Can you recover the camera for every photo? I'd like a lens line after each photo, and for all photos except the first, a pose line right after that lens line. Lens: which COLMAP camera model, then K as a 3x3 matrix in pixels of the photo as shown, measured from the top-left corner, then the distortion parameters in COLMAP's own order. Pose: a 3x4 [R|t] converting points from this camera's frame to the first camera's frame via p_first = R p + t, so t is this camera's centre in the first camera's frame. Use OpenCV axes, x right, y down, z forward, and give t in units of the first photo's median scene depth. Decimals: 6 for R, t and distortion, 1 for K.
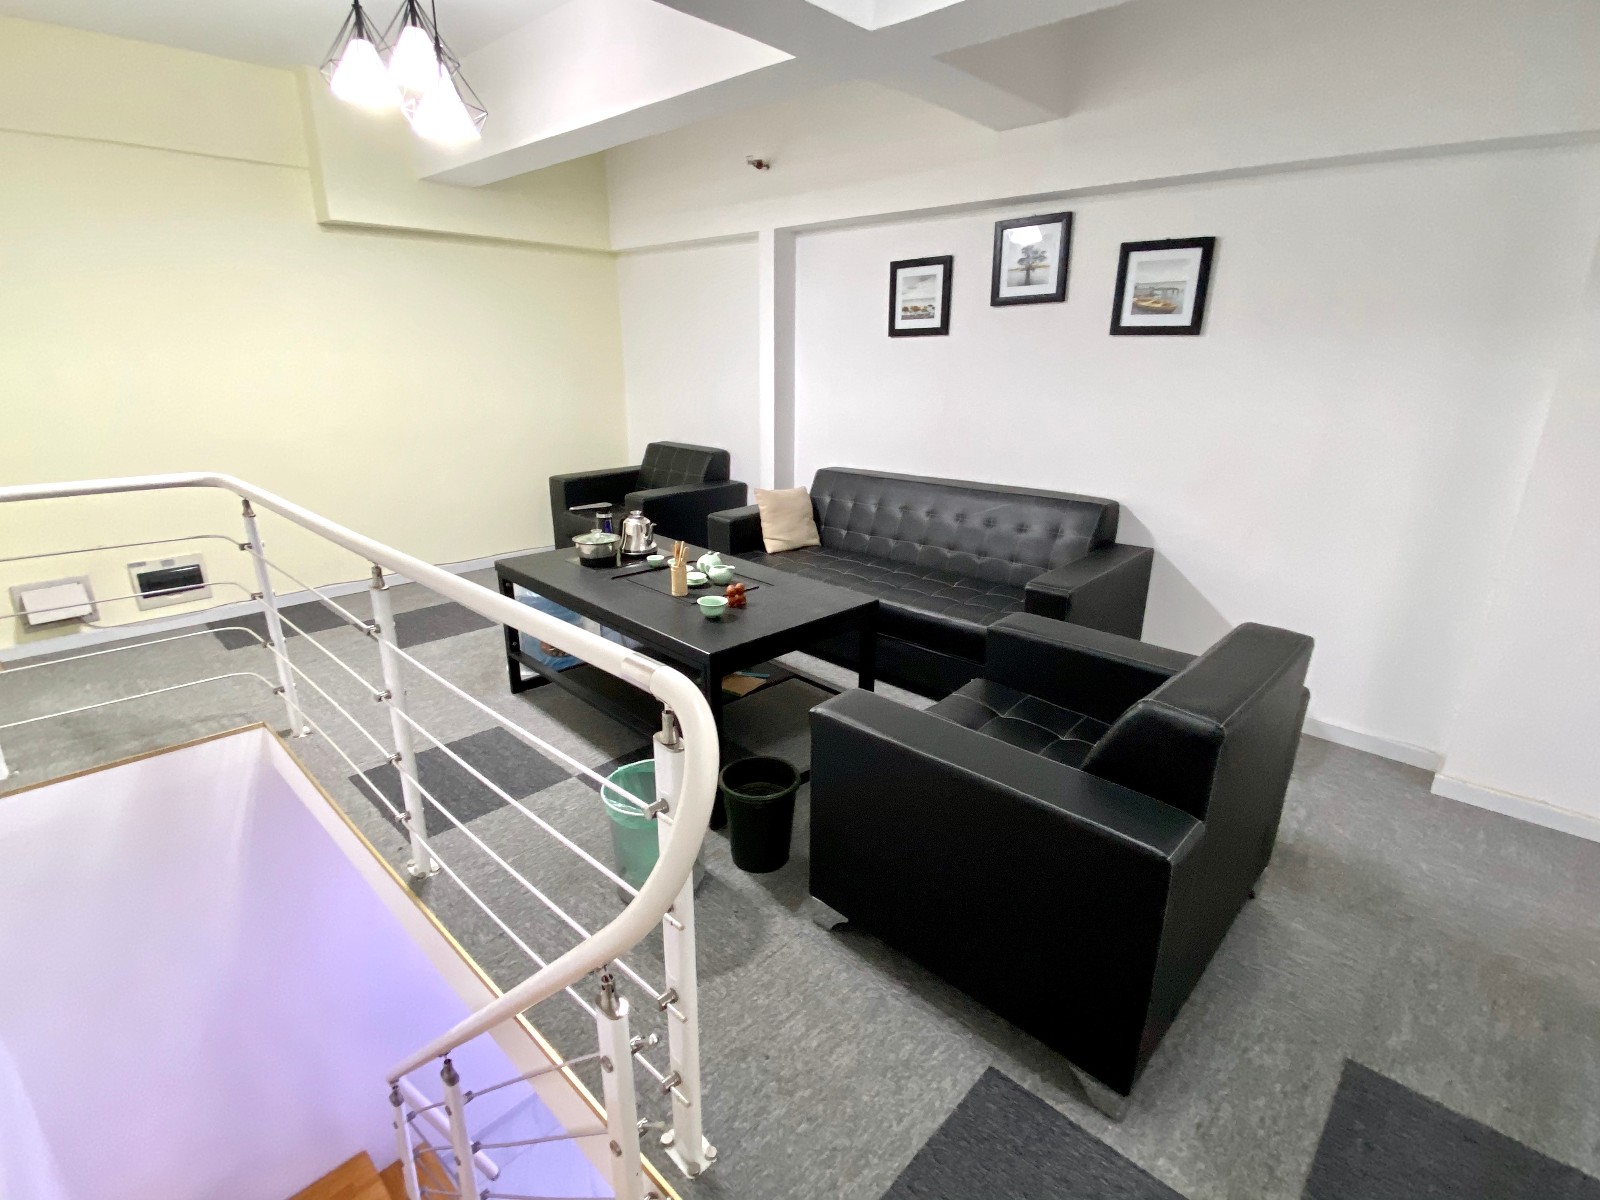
lens RADIAL K [[774.8, 0, 794.6], [0, 774.8, 599.7], [0, 0, 1]] dist [0.014390, -0.012392]
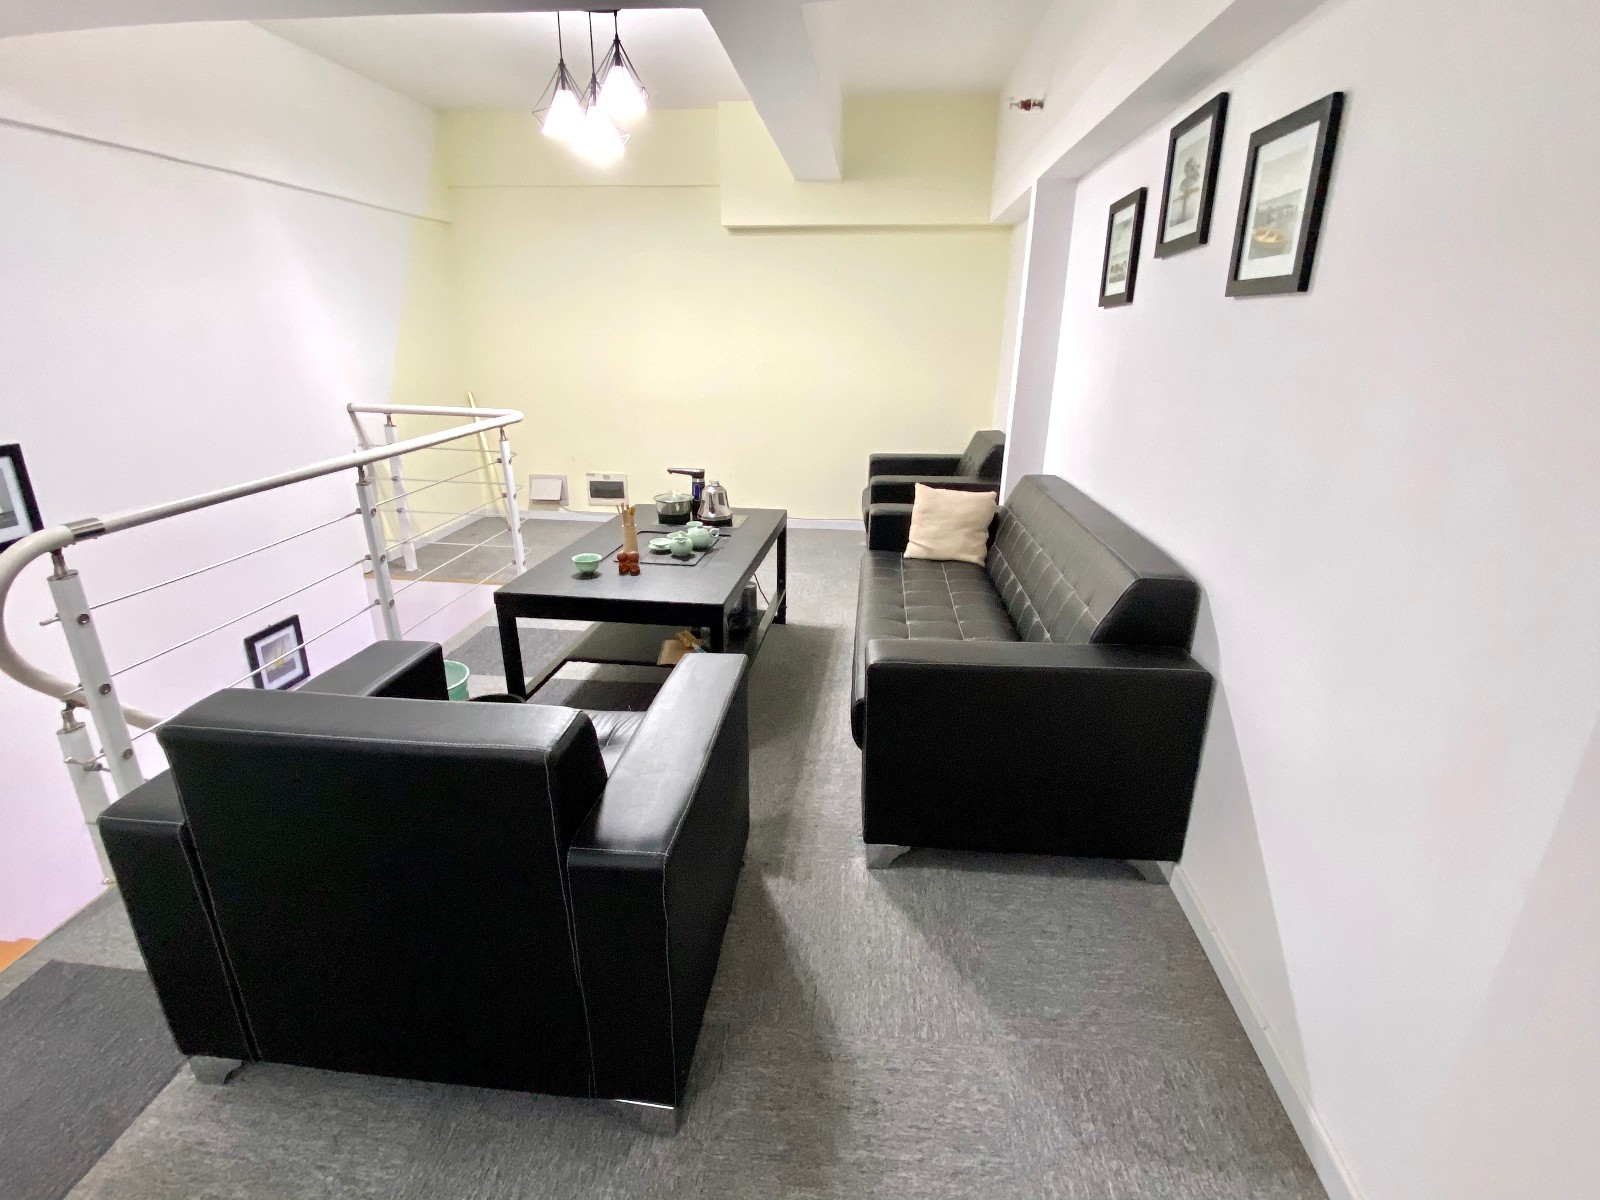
lens RADIAL K [[774.8, 0, 797.4], [0, 774.8, 603.0], [0, 0, 1]] dist [0.014390, -0.012392]
pose [[0.620826, 0.256304, -0.740867, 0.590349], [-0.242412, 0.961492, 0.129495, -0.098838], [0.745528, 0.099201, 0.659050, 0.336321]]
